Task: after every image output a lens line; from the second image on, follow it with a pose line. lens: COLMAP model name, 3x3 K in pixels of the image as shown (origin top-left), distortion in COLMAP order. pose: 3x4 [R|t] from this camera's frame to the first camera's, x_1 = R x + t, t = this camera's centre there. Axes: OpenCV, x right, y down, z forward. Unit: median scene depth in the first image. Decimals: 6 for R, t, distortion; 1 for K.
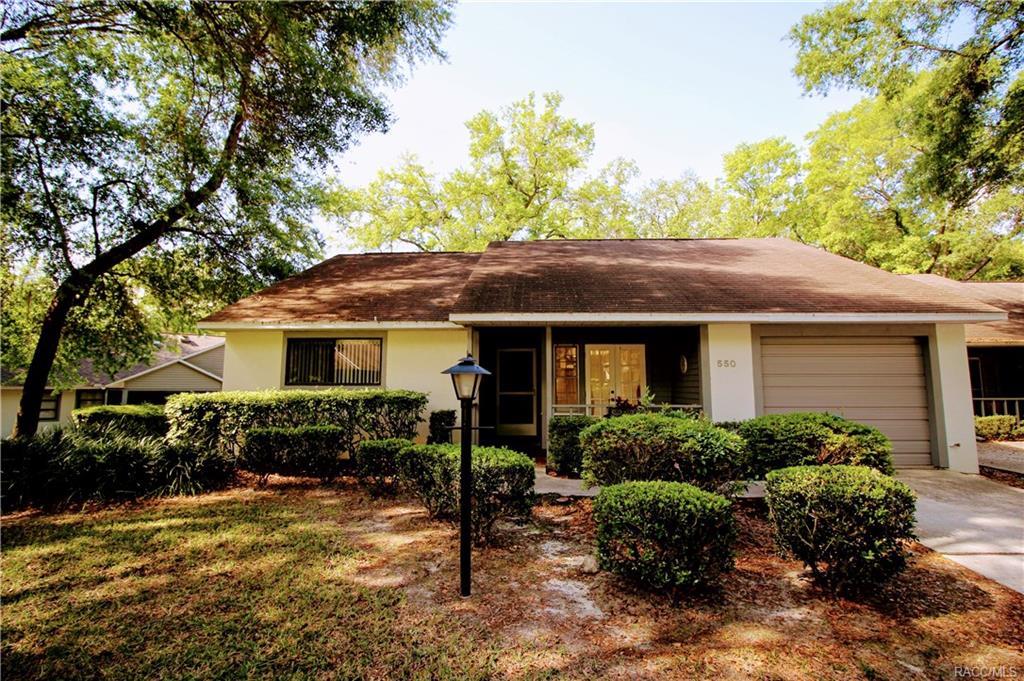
lens RADIAL K [[473.9, 0, 516.3], [0, 473.9, 330.2], [0, 0, 1]] dist [-0.014296, -0.000926]
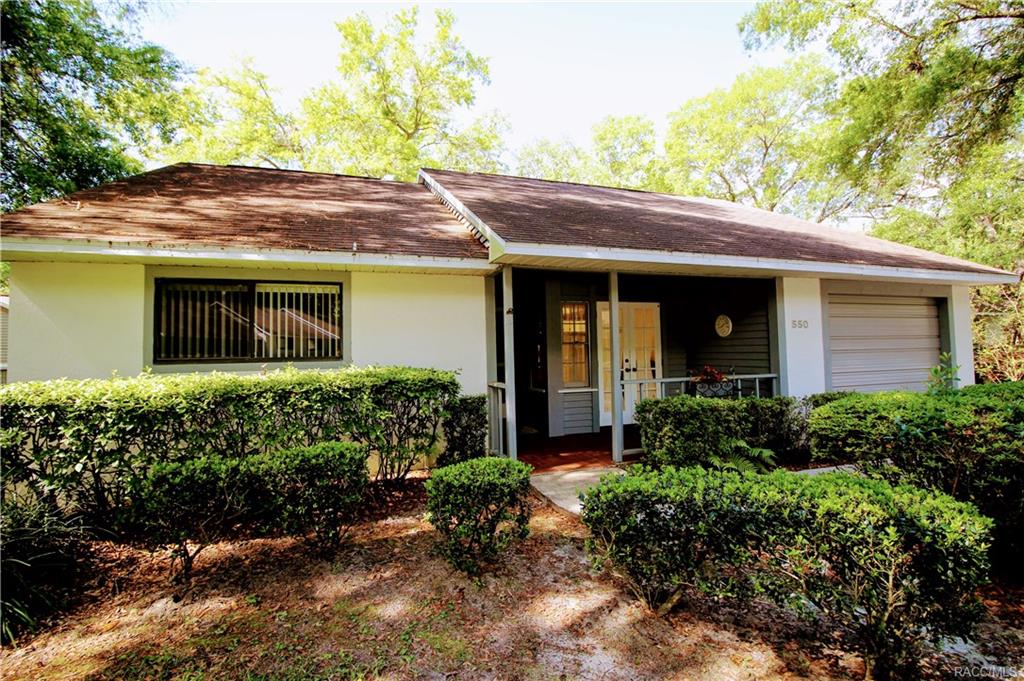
lens RADIAL K [[473.9, 0, 516.3], [0, 473.9, 330.2], [0, 0, 1]] dist [-0.014296, -0.000926]
pose [[0.932754, -0.002071, 0.360508, -0.320463], [-0.022751, 0.997652, 0.064594, 0.036548], [-0.359795, -0.068452, 0.930517, 0.377274]]
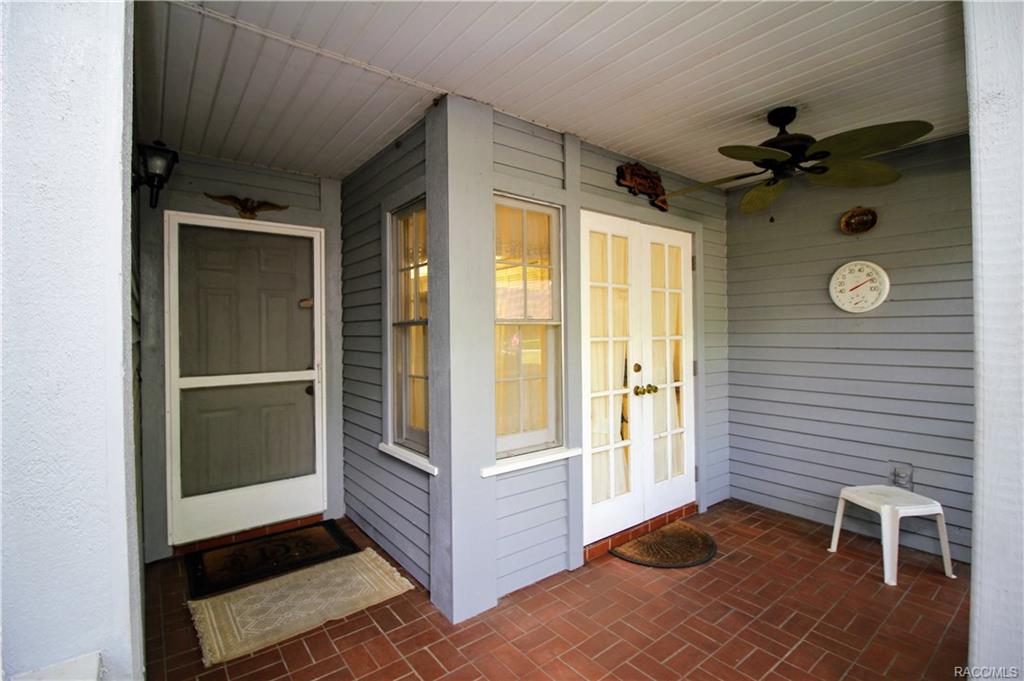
lens RADIAL K [[473.9, 0, 516.3], [0, 473.9, 330.2], [0, 0, 1]] dist [-0.014296, -0.000926]
pose [[0.785729, -0.007871, 0.618520, -0.080540], [-0.060914, 0.994074, 0.090030, 0.096167], [-0.615564, -0.108416, 0.780594, 0.954758]]
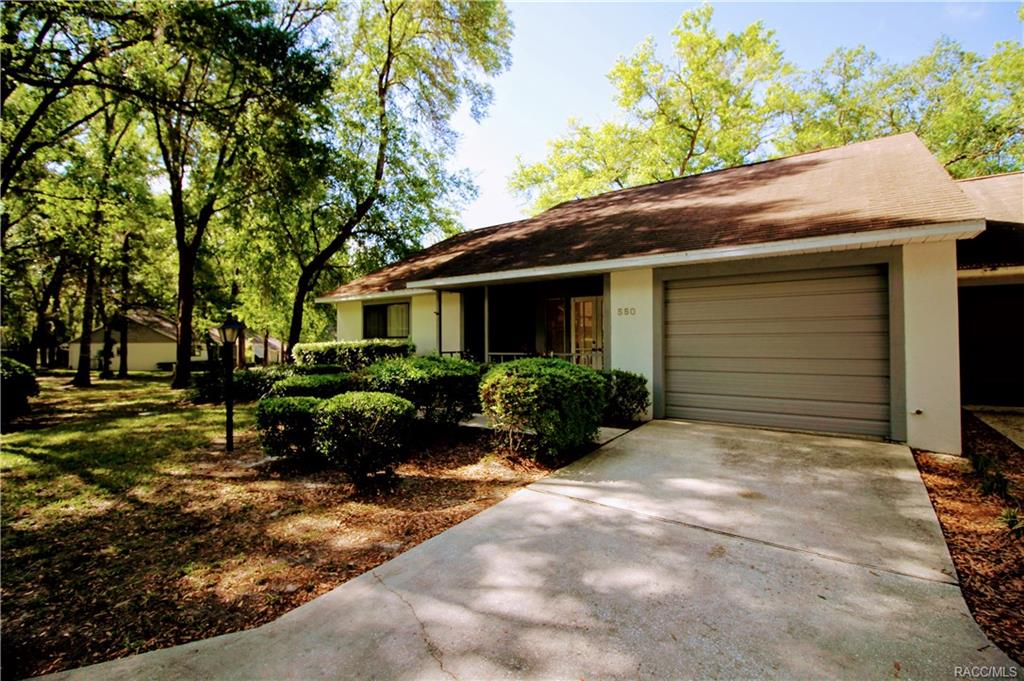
lens RADIAL K [[473.9, 0, 516.3], [0, 473.9, 330.2], [0, 0, 1]] dist [-0.014296, -0.000926]
pose [[0.831529, -0.019526, -0.555138, 0.761576], [0.072330, 0.994680, 0.073355, 0.019919], [0.550752, -0.101150, 0.828517, 0.064028]]
